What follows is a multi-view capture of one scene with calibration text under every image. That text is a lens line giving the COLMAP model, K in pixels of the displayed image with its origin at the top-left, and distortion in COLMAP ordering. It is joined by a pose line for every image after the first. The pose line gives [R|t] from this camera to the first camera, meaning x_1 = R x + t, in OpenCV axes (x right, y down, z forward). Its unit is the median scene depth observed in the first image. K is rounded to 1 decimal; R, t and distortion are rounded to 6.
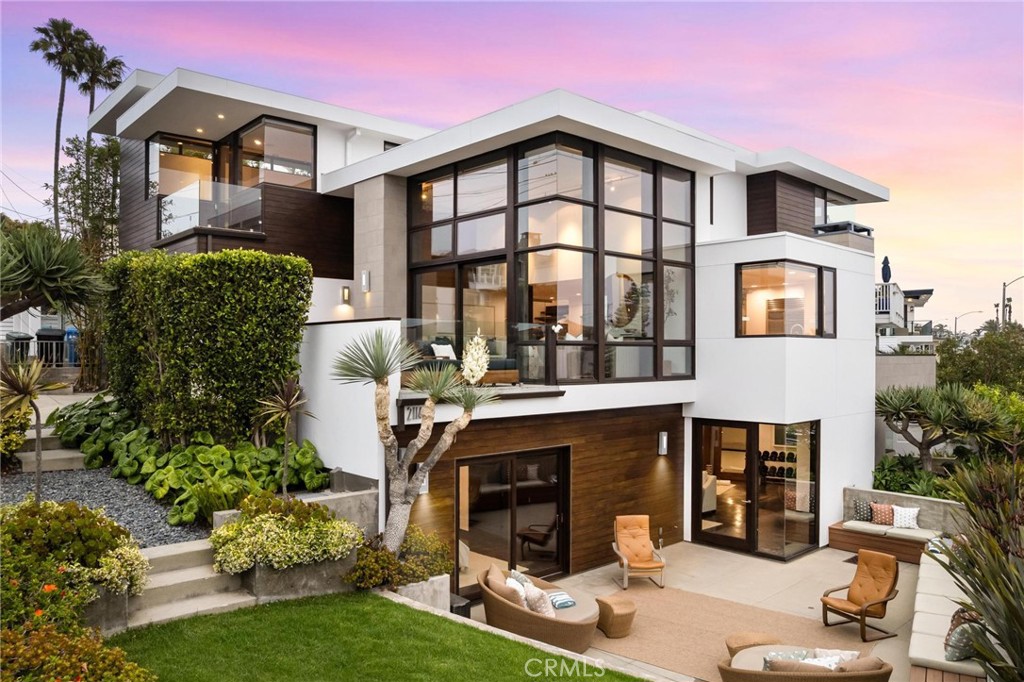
lens RADIAL K [[667.6, 0, 512.0], [0, 667.6, 341.0], [0, 0, 1]] dist [-0.024532, 0.002885]
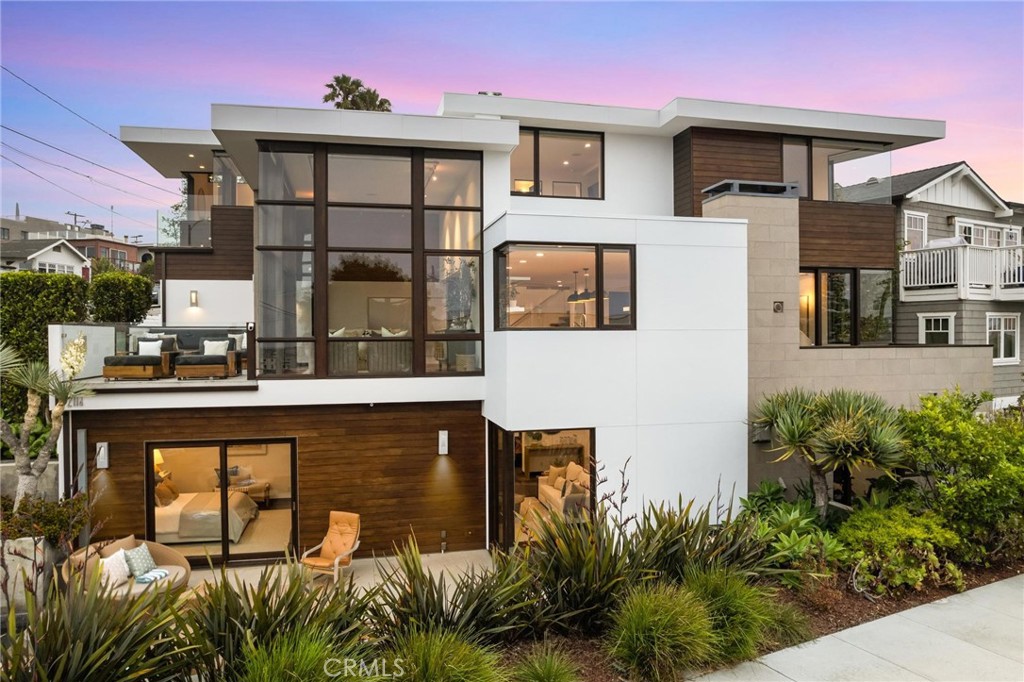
lens RADIAL K [[639.8, 0, 510.5], [0, 639.8, 330.8], [0, 0, 1]] dist [-0.022089, 0.000794]
pose [[0.888384, -0.006988, -0.459048, 0.739875], [0.012808, 0.999872, 0.009567, -0.013690], [0.458923, -0.014379, 0.888360, 0.237404]]
